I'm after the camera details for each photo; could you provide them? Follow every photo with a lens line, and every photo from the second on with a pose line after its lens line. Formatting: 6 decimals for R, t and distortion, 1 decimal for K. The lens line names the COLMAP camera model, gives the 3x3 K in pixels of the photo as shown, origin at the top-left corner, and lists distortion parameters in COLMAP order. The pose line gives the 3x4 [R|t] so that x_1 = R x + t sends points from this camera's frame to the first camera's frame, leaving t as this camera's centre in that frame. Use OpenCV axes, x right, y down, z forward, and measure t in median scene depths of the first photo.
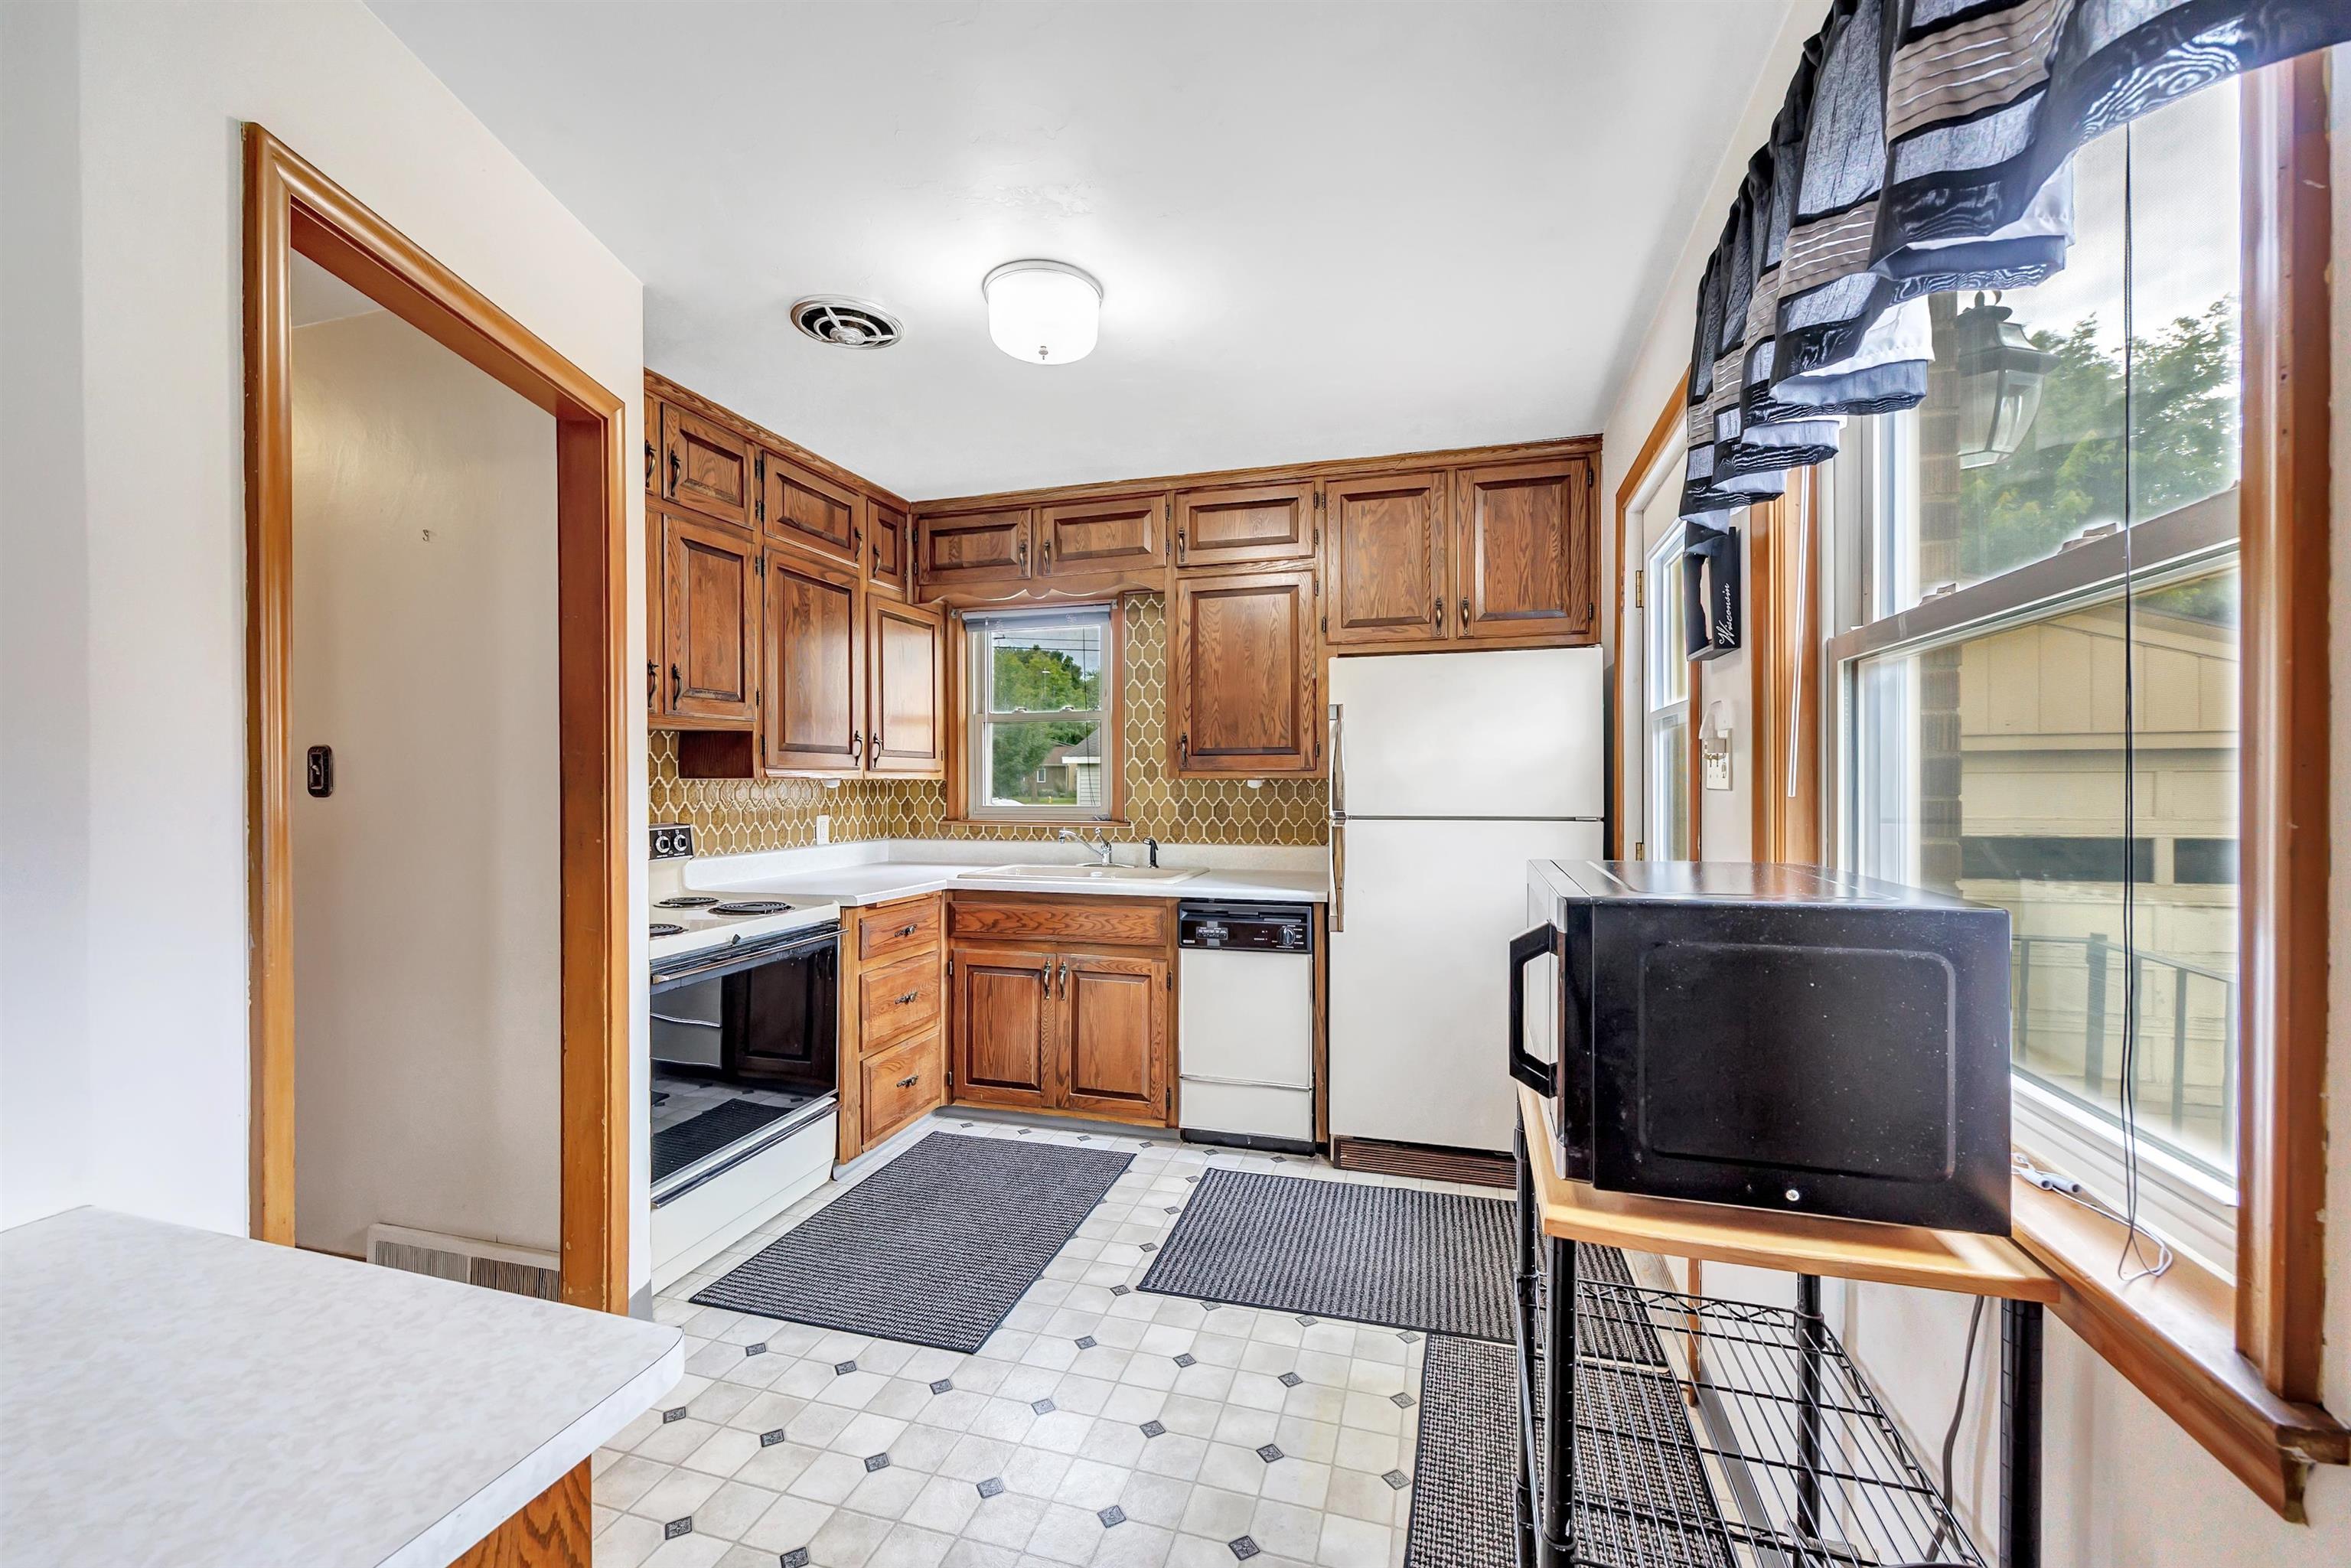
lens RADIAL K [[954.3, 0, 1175.5], [0, 954.3, 784.0], [0, 0, 1]] dist [-0.000928, -0.000122]
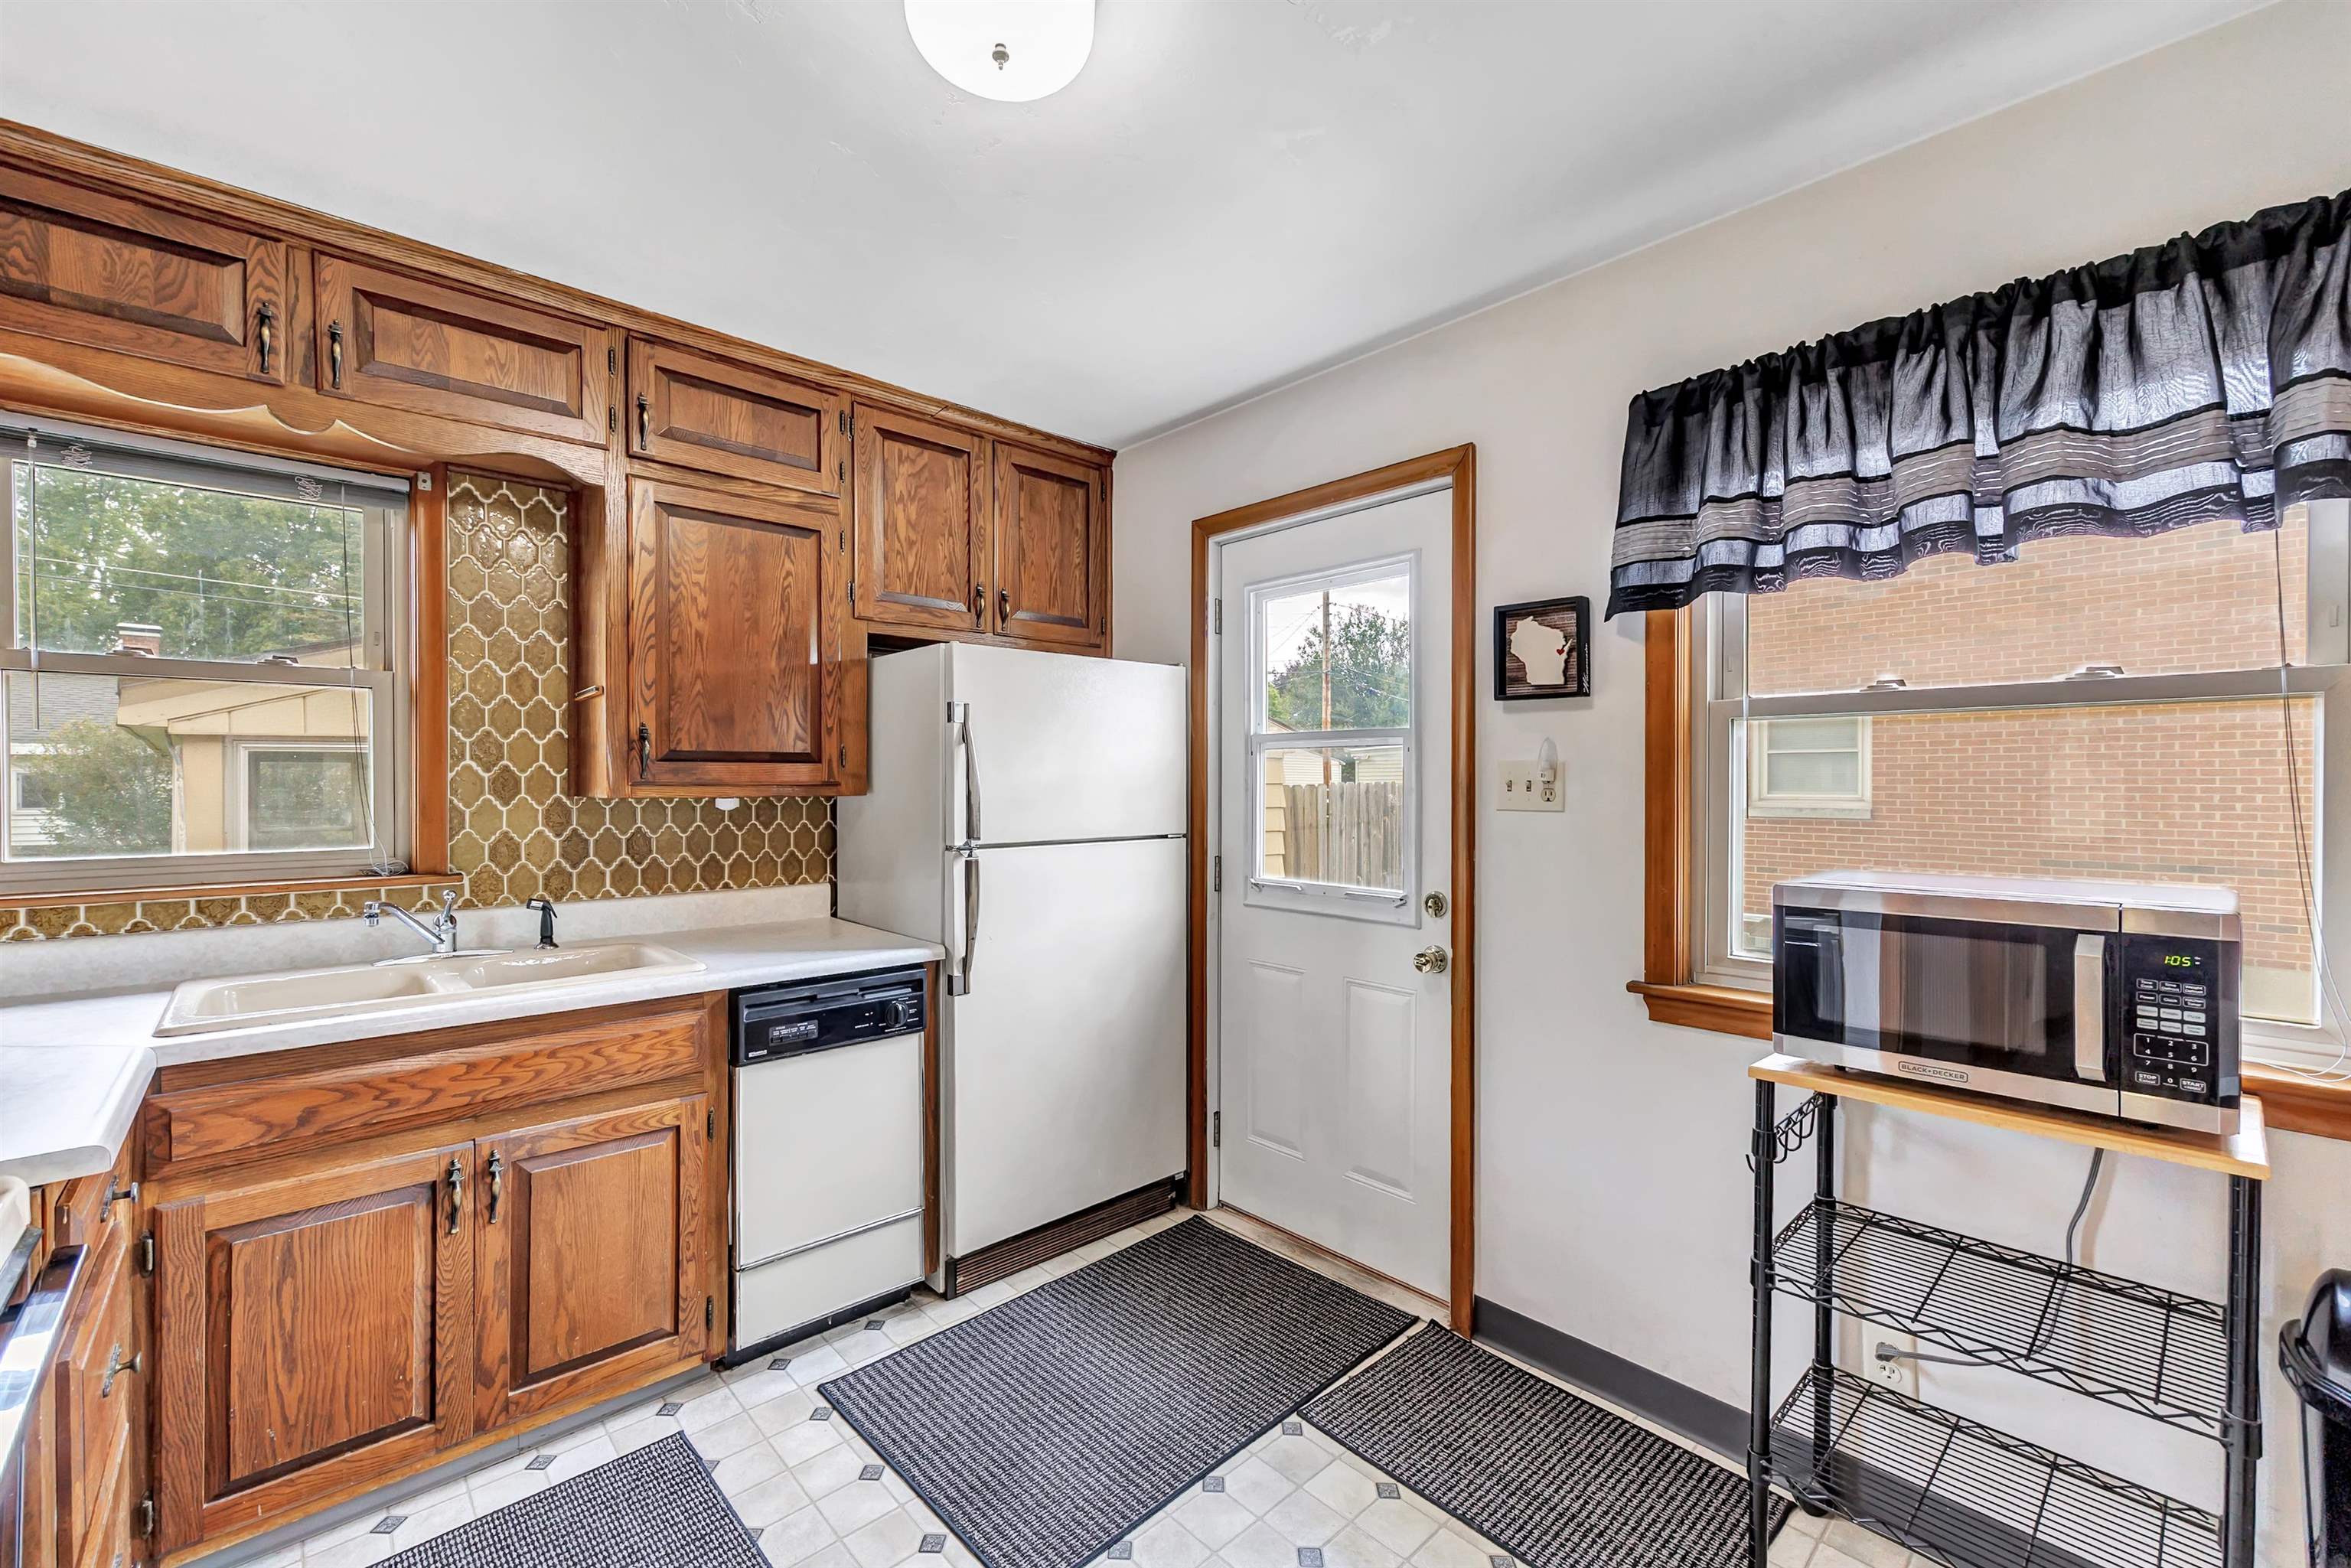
lens RADIAL K [[968.7, 0, 1175.5], [0, 968.7, 784.0], [0, 0, 1]] dist [0.000558, 0.000637]
pose [[0.518338, -0.000736, 0.855176, -0.379063], [0.000091, 1.000000, 0.000805, -0.016384], [-0.855176, -0.000340, 0.518338, 0.401299]]
